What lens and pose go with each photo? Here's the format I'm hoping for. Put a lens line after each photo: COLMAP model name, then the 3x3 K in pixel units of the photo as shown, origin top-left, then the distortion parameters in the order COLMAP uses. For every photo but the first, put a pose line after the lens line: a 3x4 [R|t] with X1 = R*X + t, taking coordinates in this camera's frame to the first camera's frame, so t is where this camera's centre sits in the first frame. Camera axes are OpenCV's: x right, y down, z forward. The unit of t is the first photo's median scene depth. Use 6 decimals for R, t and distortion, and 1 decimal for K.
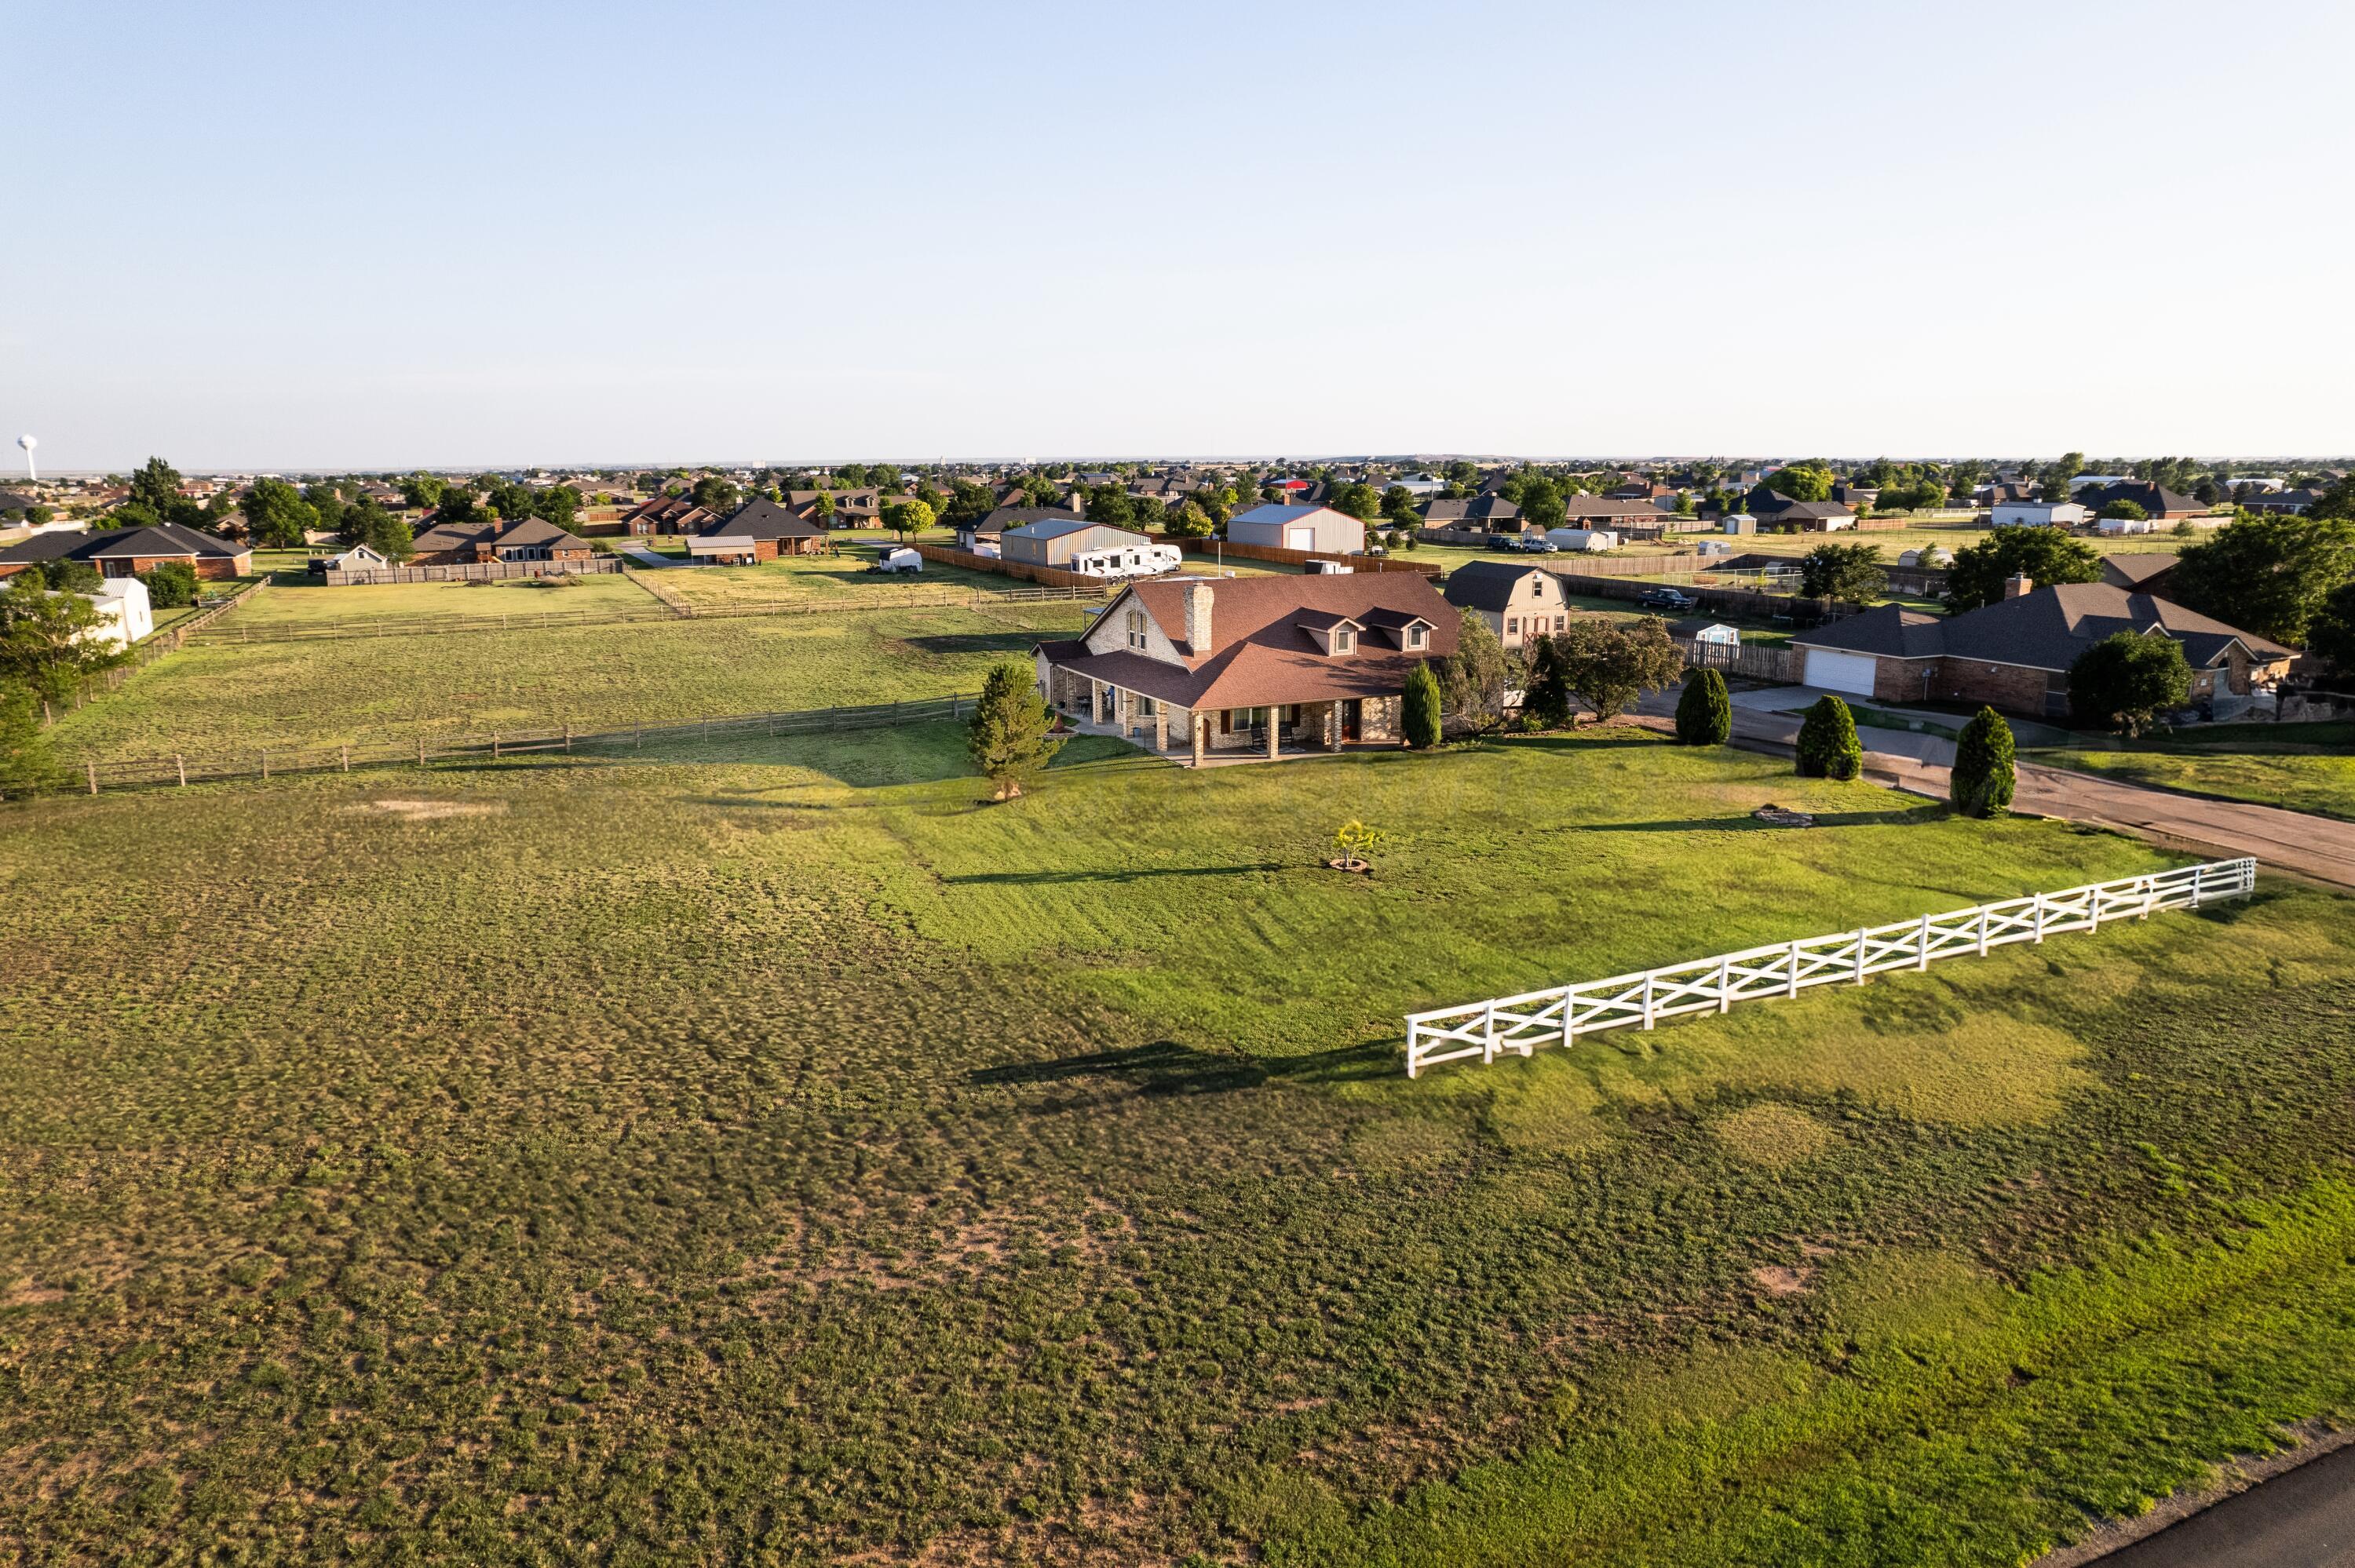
lens RADIAL K [[1503.4, 0, 1177.5], [0, 1503.4, 784.0], [0, 0, 1]] dist [-0.081623, 0.075192]
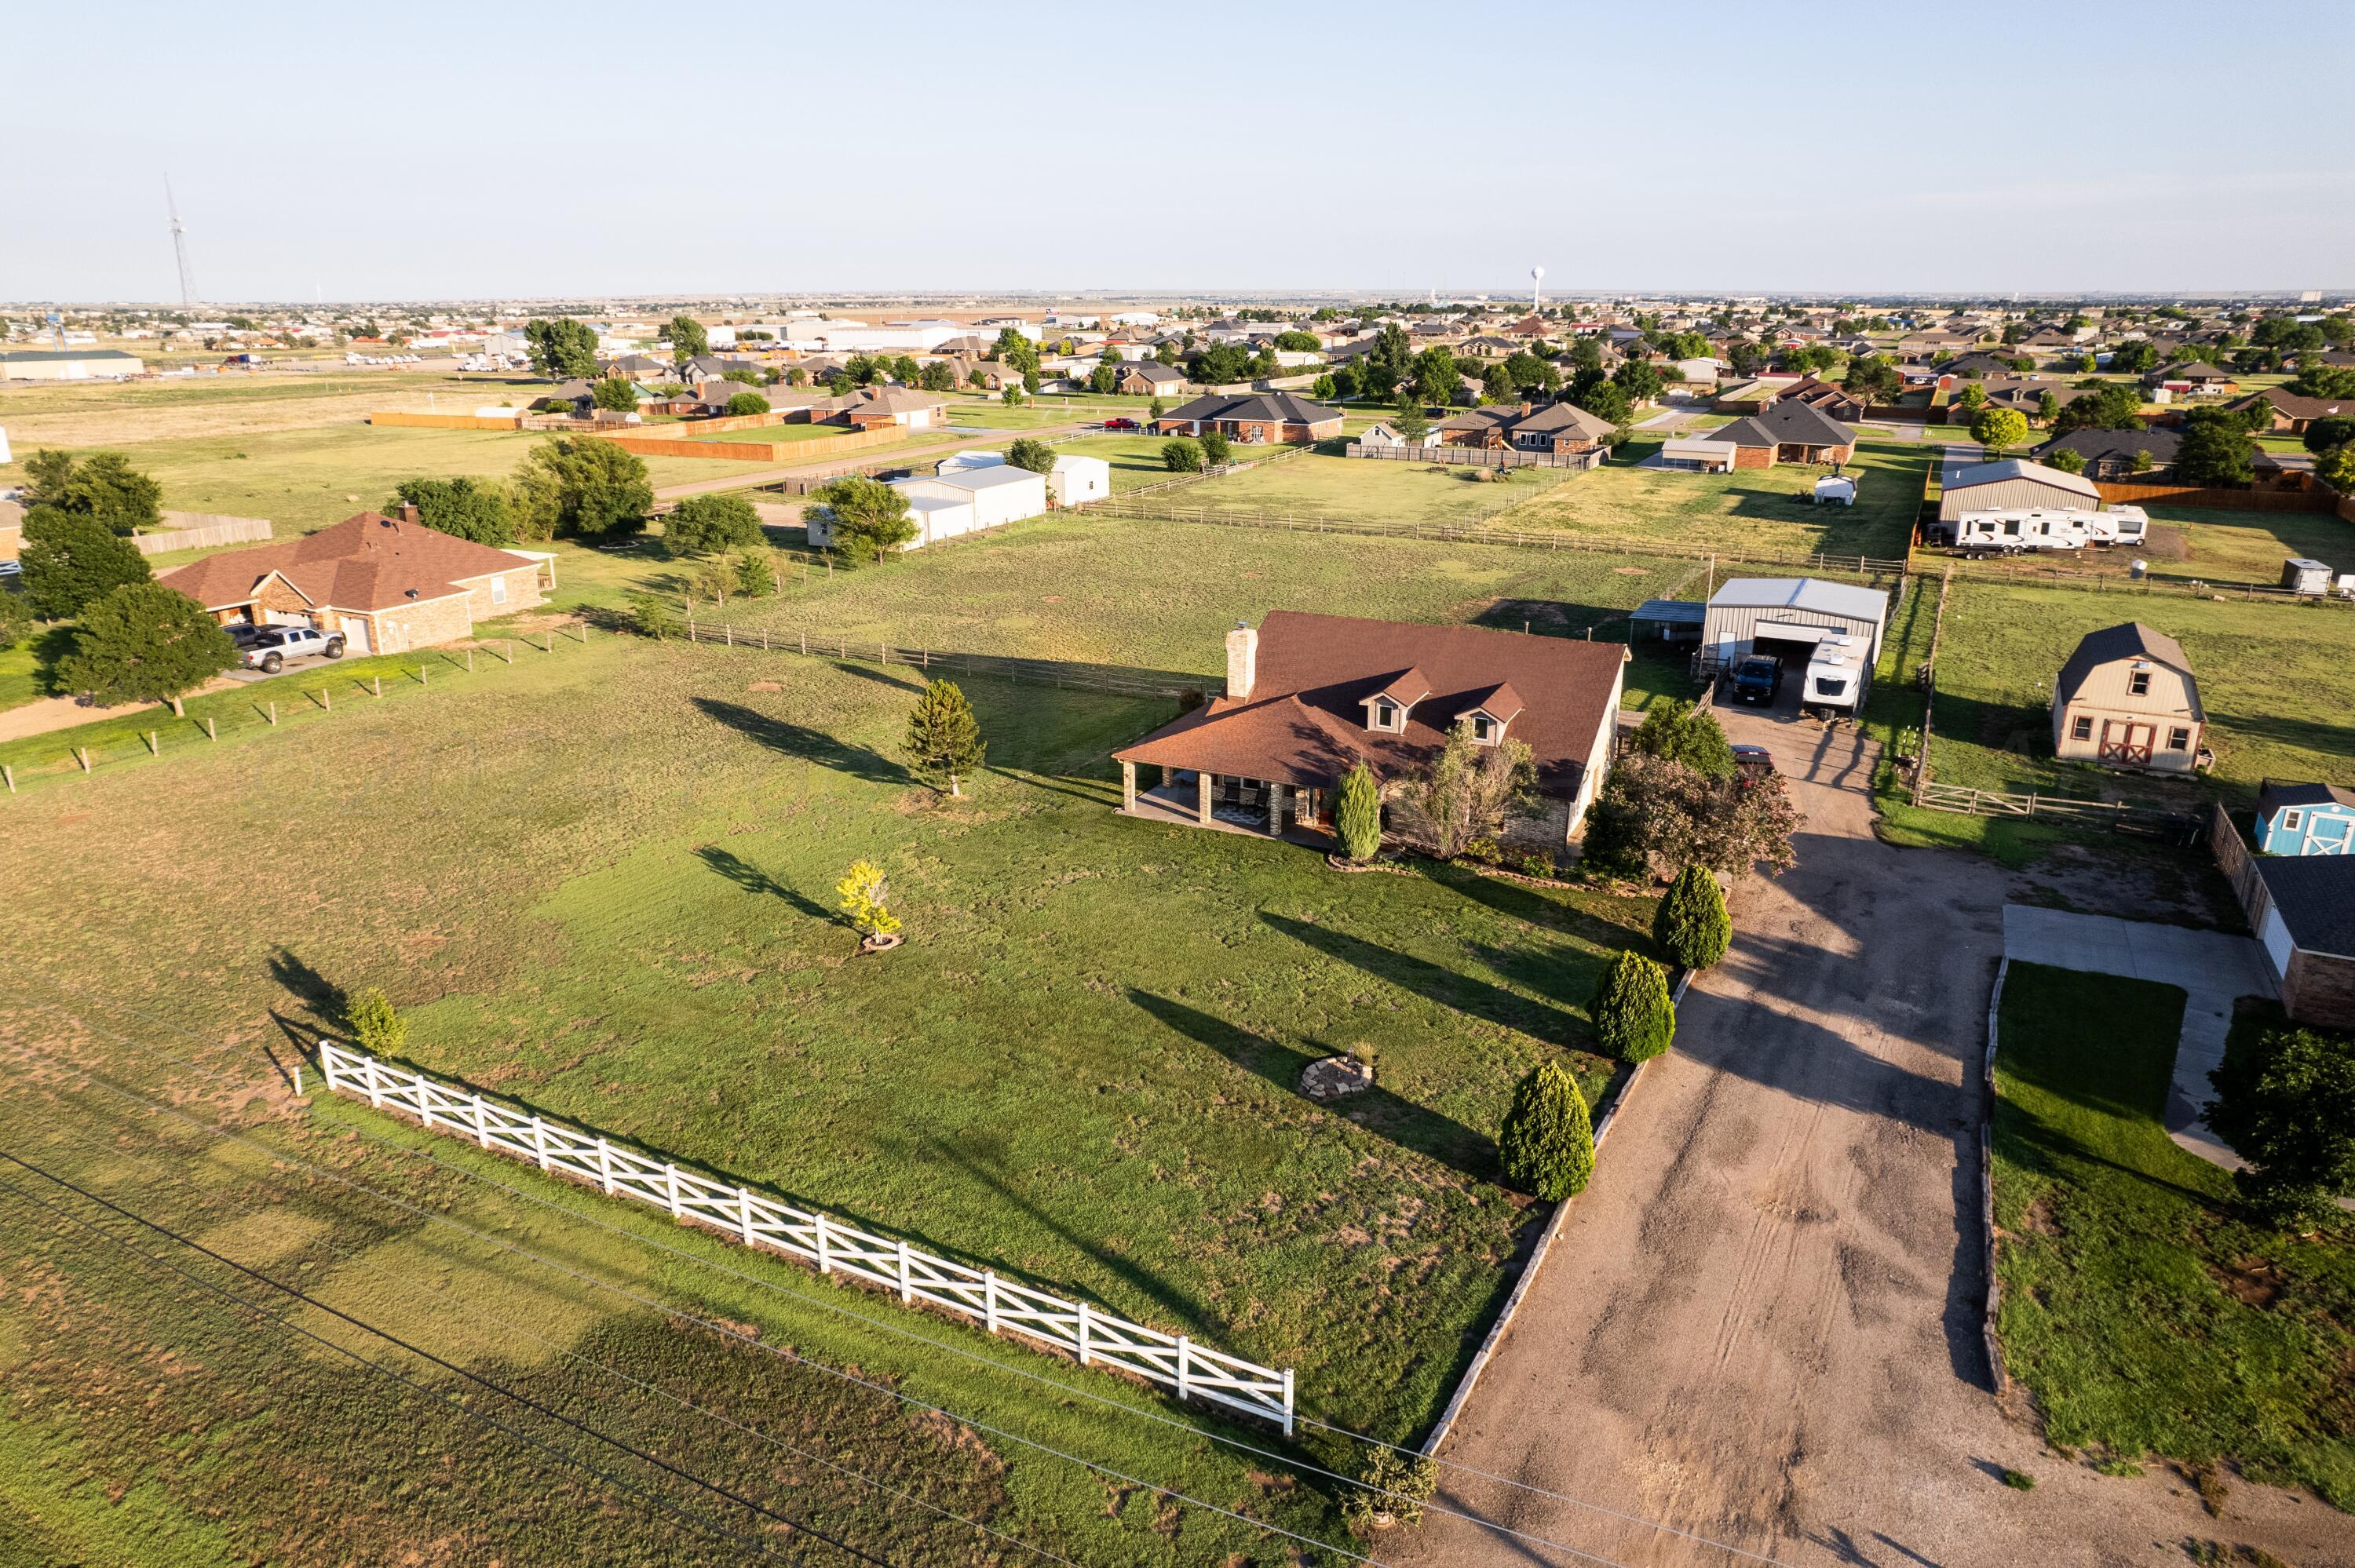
lens RADIAL K [[1503.4, 0, 1177.5], [0, 1503.4, 784.0], [0, 0, 1]] dist [-0.081623, 0.075192]
pose [[0.615627, 0.251214, -0.746924, 0.314073], [-0.166794, 0.967891, 0.188058, -0.090058], [0.770184, 0.008809, 0.637761, 0.150176]]
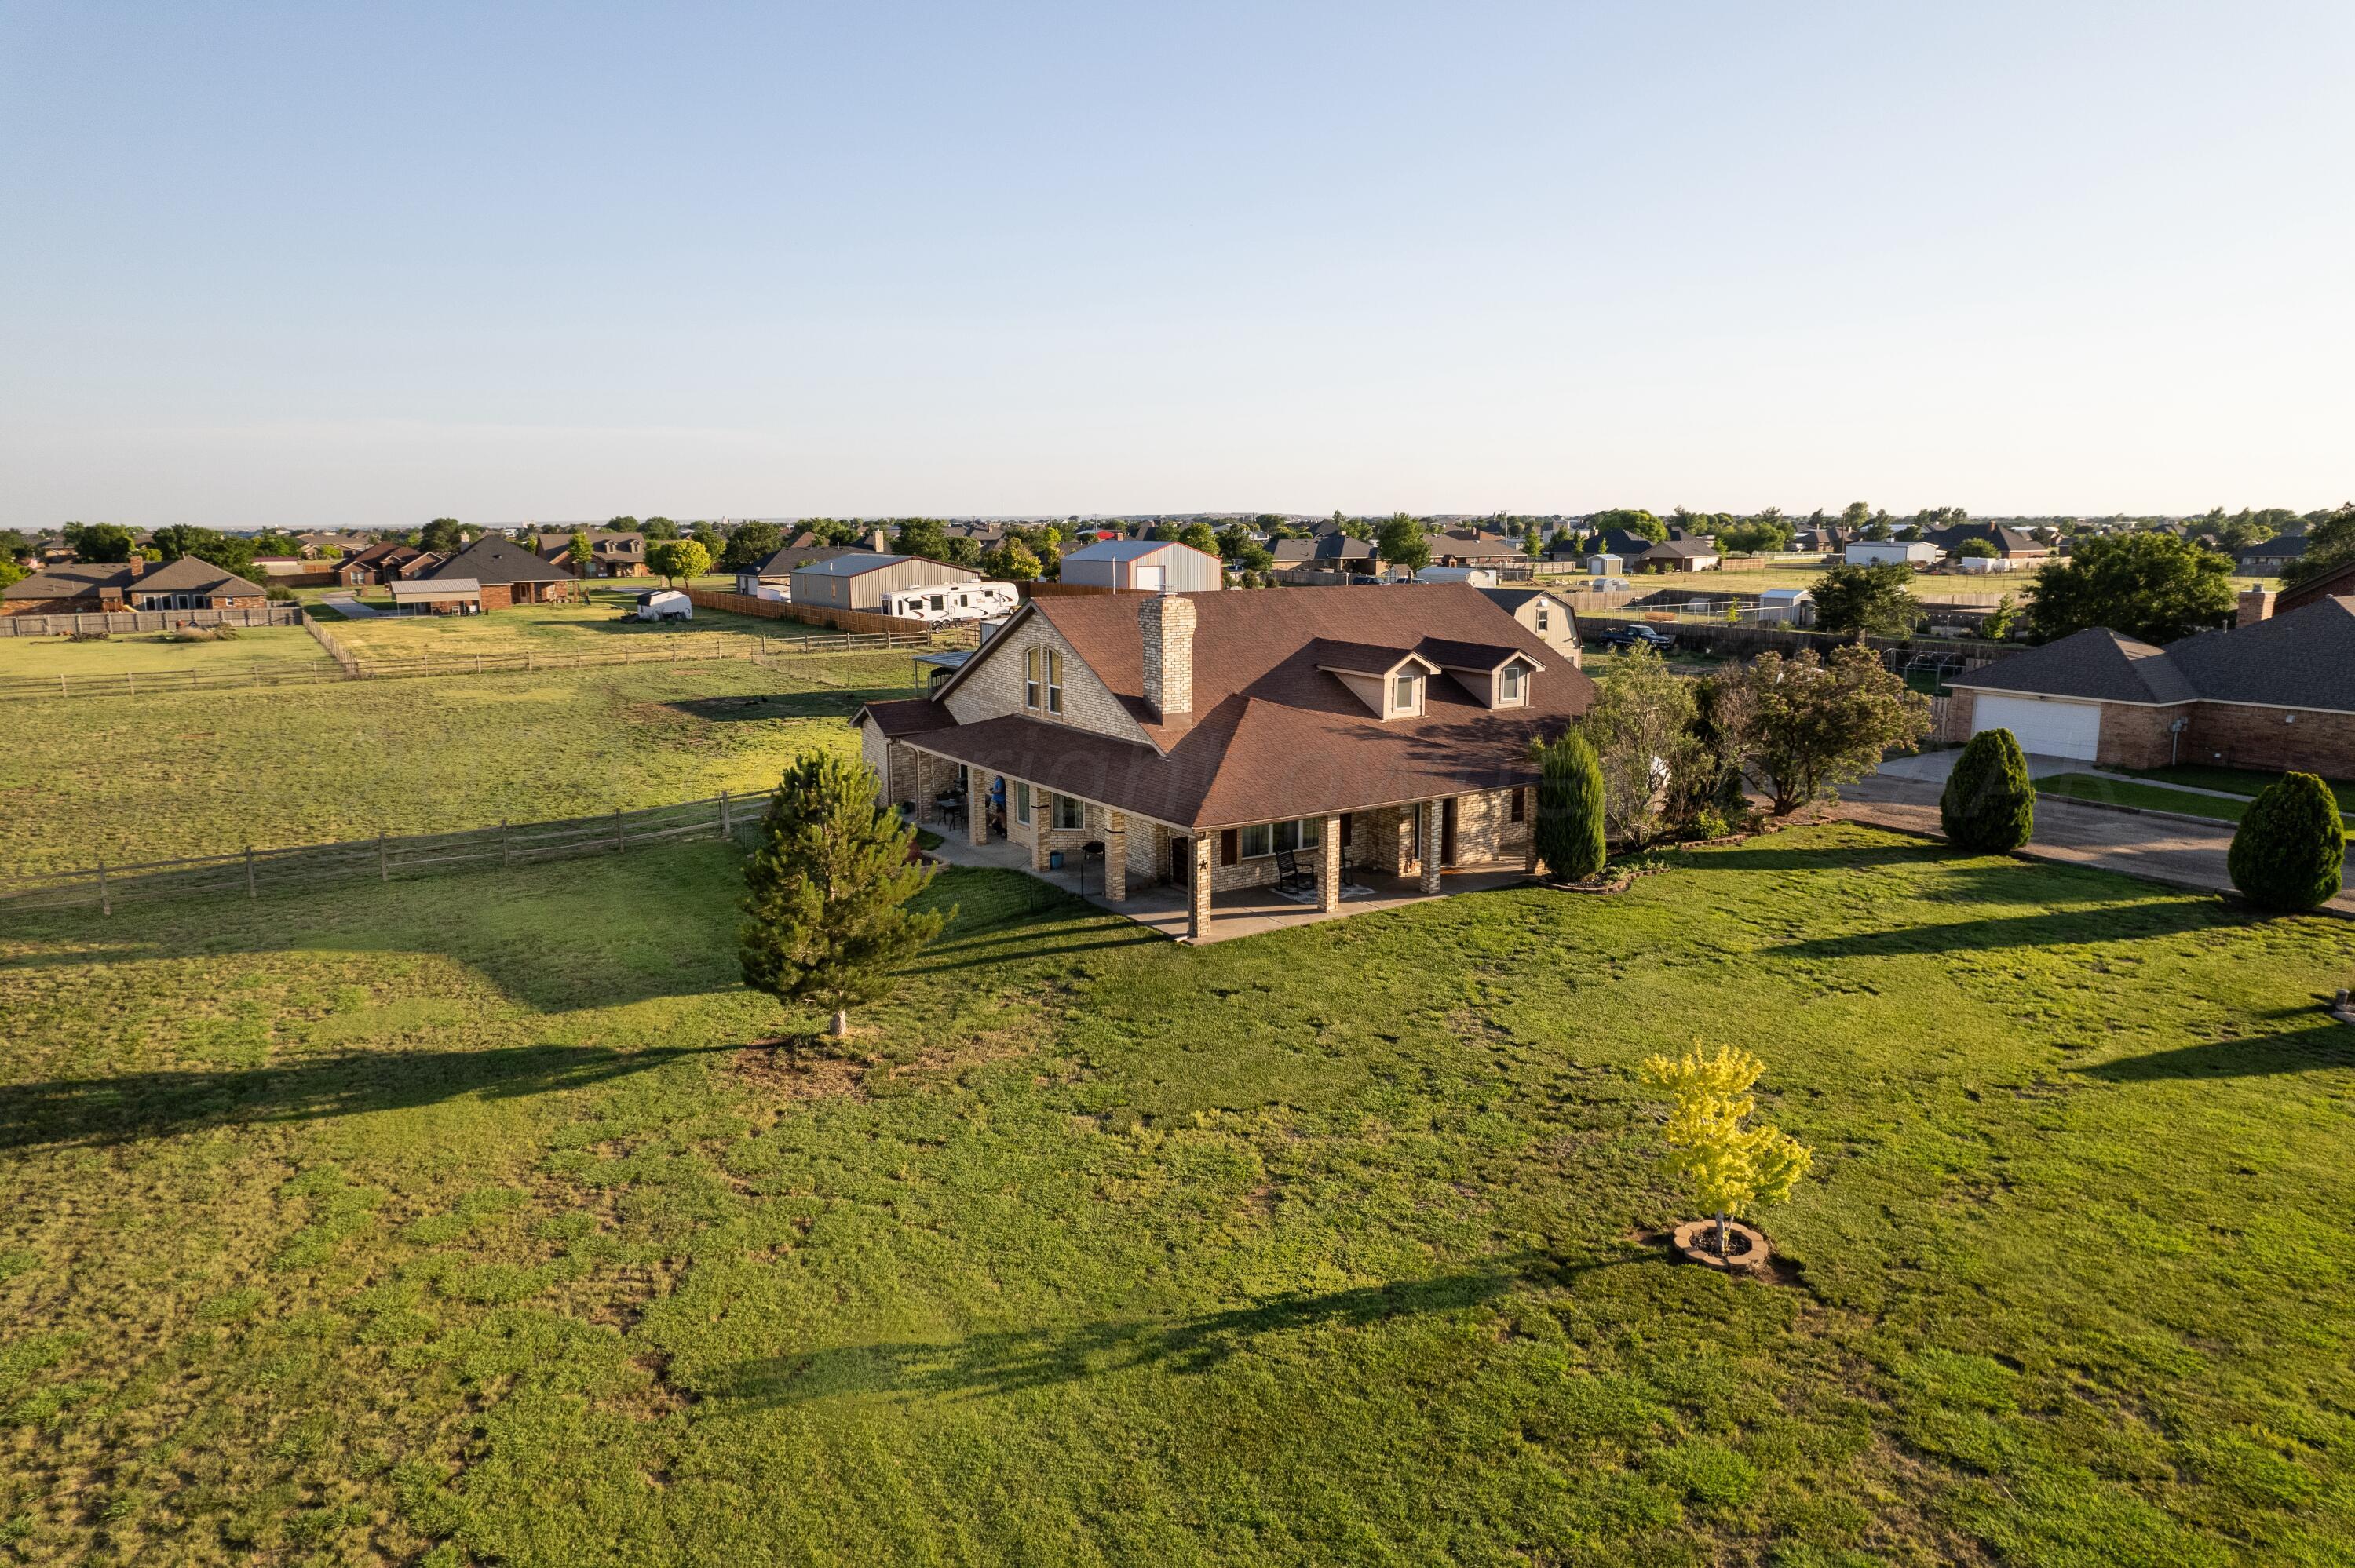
lens RADIAL K [[1503.4, 0, 1177.5], [0, 1503.4, 784.0], [0, 0, 1]] dist [-0.081623, 0.075192]
pose [[0.990473, -0.023457, 0.135693, -0.025275], [0.028686, 0.998914, -0.036710, -0.018249], [-0.134684, 0.040253, 0.990071, 0.193373]]
